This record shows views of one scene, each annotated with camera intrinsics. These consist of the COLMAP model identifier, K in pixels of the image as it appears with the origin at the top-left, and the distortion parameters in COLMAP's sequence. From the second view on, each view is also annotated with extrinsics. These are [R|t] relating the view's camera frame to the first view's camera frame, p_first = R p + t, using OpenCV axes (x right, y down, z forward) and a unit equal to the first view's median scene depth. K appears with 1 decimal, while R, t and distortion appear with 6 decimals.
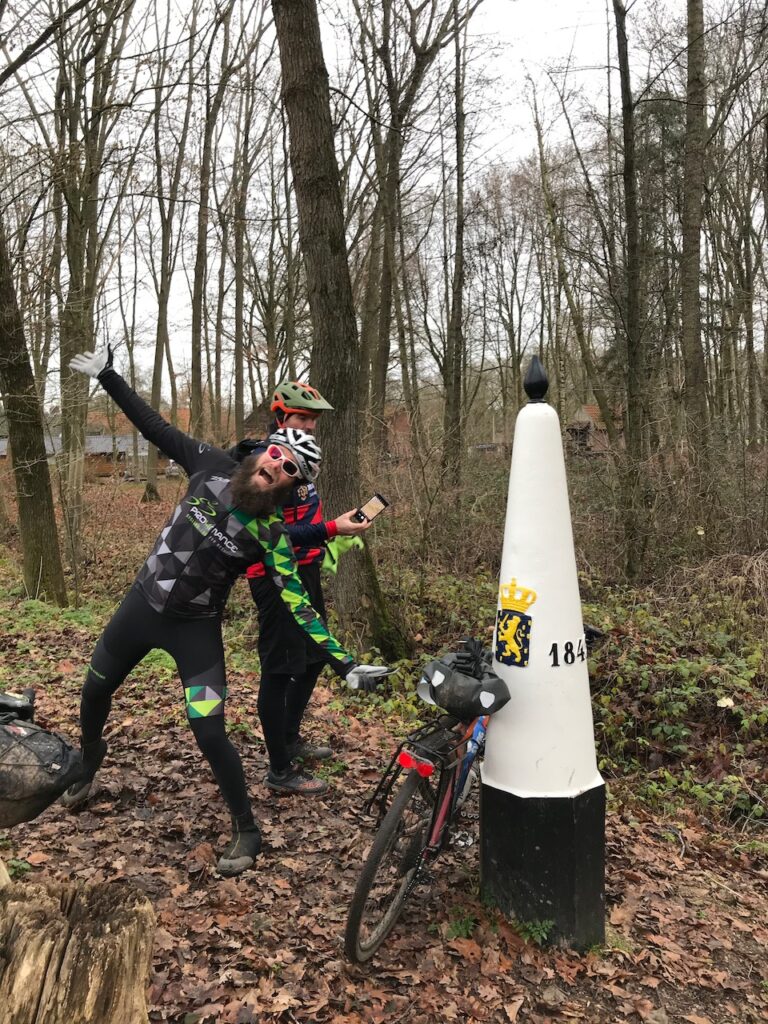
lens RADIAL K [[837.1, 0, 383.2], [0, 837.1, 512.6], [0, 0, 1]] dist [0.007727, -0.001075]
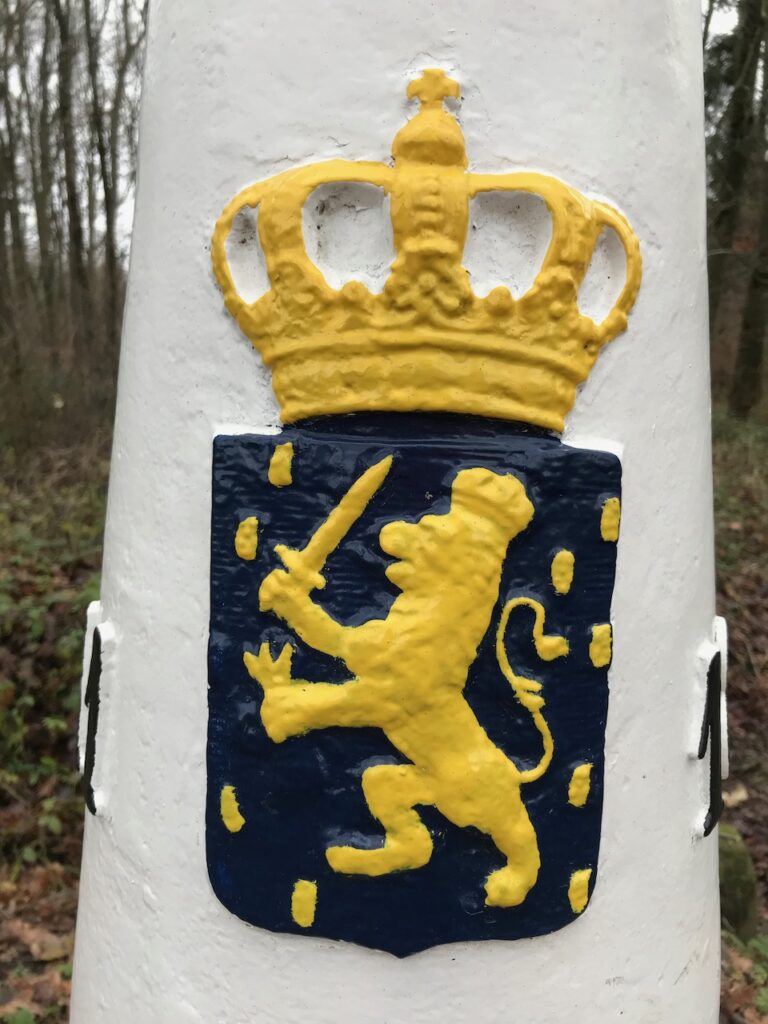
lens RADIAL K [[837.1, 0, 383.1], [0, 837.1, 511.1], [0, 0, 1]] dist [0.007727, -0.001075]
pose [[0.670363, -0.090243, 0.736525, 0.077028], [0.010500, 0.993631, 0.112189, 0.117443], [-0.741959, -0.067474, 0.667042, 0.942475]]
